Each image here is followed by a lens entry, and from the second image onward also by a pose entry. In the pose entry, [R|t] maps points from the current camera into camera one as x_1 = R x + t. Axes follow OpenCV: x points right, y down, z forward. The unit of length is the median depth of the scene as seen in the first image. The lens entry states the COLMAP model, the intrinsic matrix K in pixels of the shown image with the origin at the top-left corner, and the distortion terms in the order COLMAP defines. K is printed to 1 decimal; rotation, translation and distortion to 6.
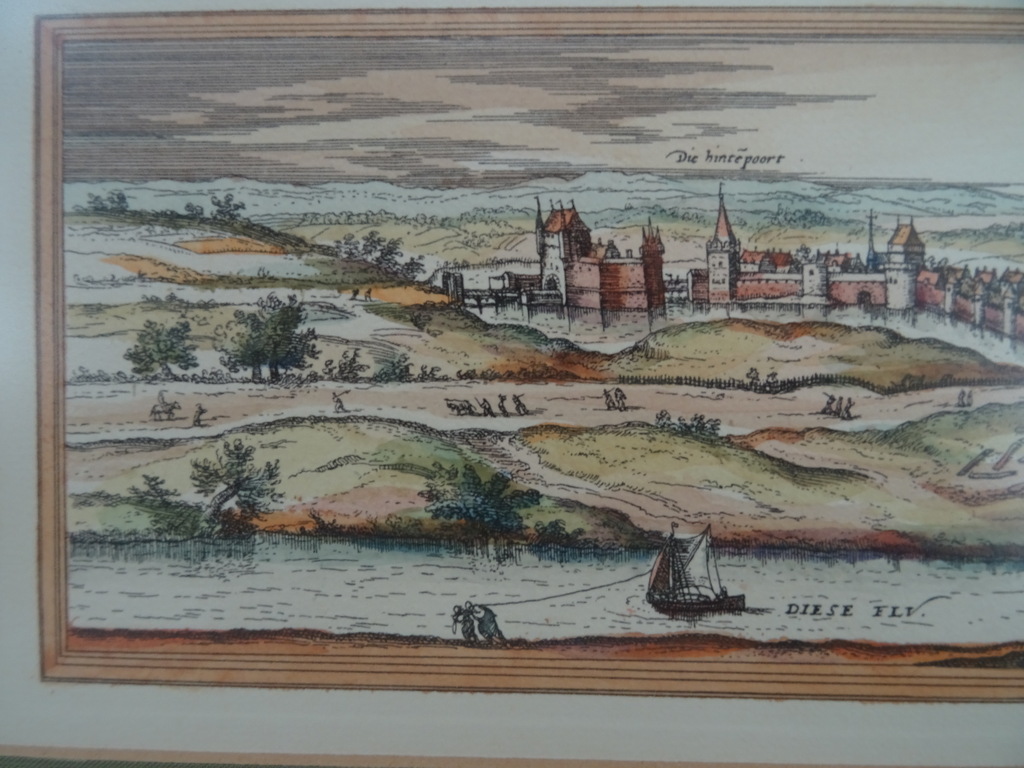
lens RADIAL K [[717.4, 0, 516.5], [0, 717.4, 396.9], [0, 0, 1]] dist [-0.000716, -0.015372]
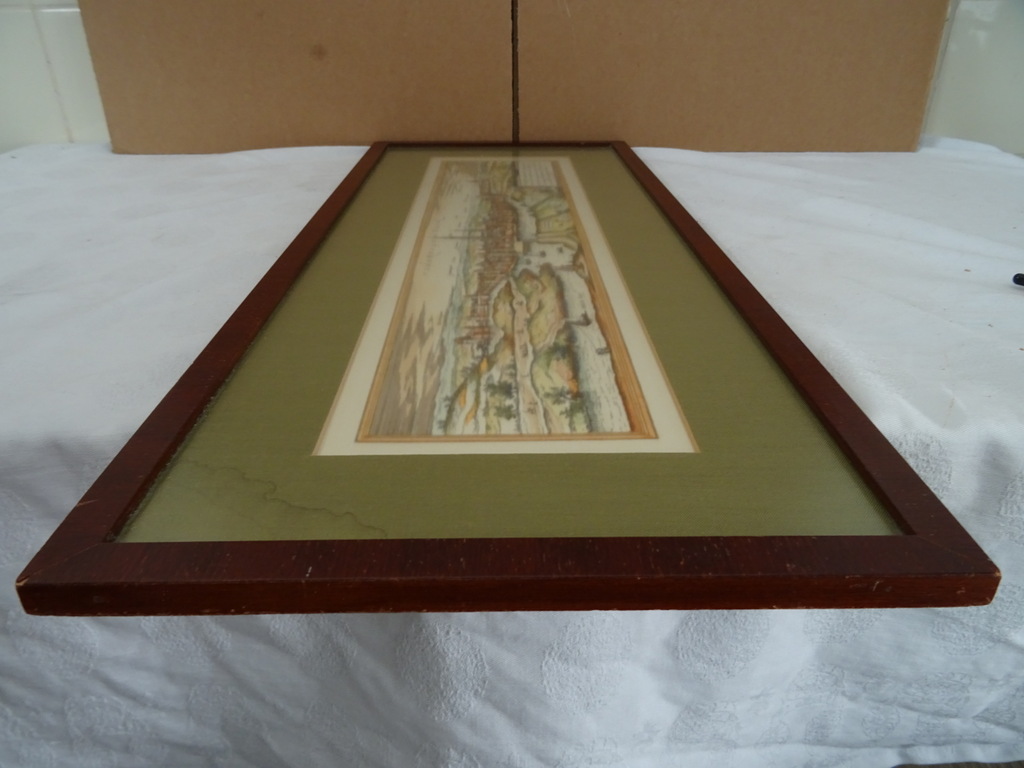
lens RADIAL K [[717.4, 0, 516.5], [0, 717.4, 396.9], [0, 0, 1]] dist [-0.000716, -0.015372]
pose [[-0.032960, -0.476735, 0.878429, -2.564889], [0.999167, -0.036880, 0.017475, -0.070173], [0.024066, 0.878273, 0.477553, -0.170494]]
